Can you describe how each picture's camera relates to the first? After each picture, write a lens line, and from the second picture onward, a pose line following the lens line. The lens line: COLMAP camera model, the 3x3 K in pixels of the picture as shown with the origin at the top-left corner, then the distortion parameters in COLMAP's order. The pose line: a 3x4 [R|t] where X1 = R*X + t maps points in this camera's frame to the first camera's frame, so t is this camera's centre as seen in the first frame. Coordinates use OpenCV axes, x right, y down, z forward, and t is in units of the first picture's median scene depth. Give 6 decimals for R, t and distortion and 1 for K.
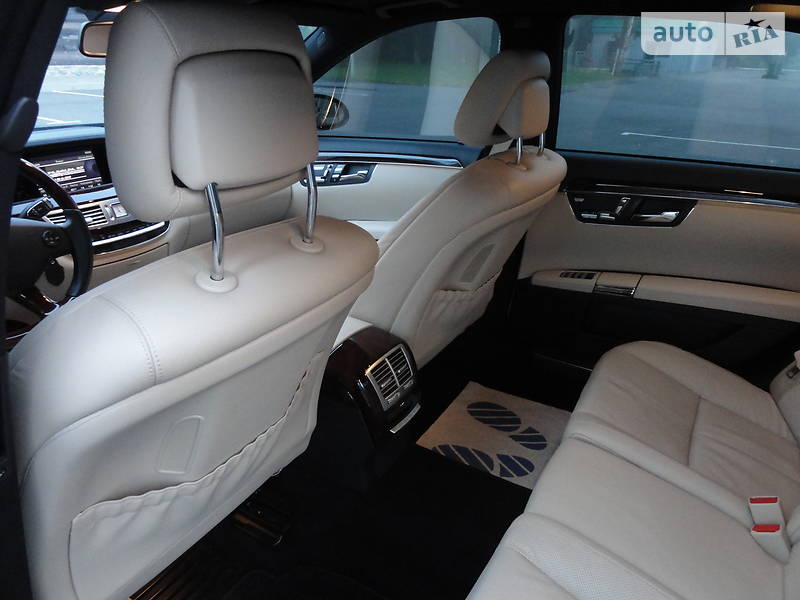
lens RADIAL K [[556.5, 0, 399.6], [0, 556.5, 299.8], [0, 0, 1]] dist [-0.003600, -0.002245]
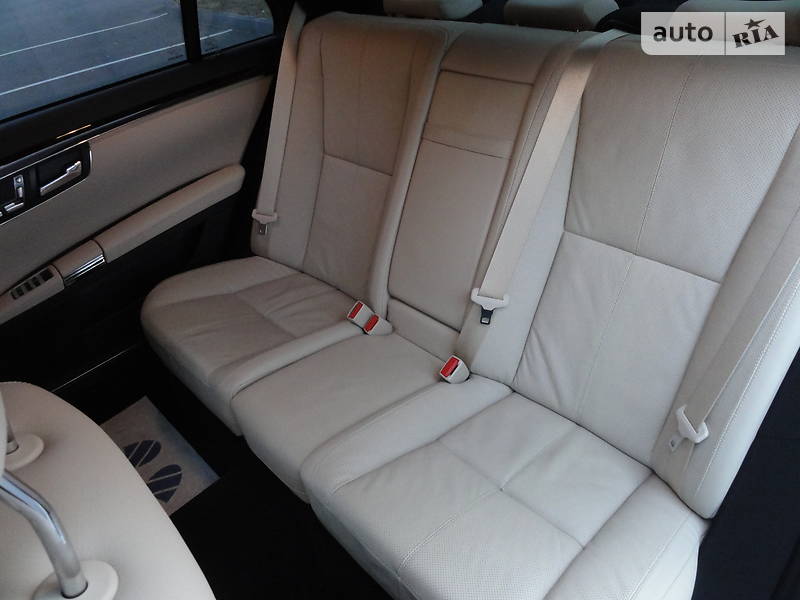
lens RADIAL K [[556.5, 0, 398.6], [0, 556.5, 299.3], [0, 0, 1]] dist [-0.003600, -0.002245]
pose [[0.253828, -0.621391, 0.741245, -0.198434], [0.512787, 0.736235, 0.441596, -0.134325], [-0.820134, 0.268011, 0.505519, 0.174489]]
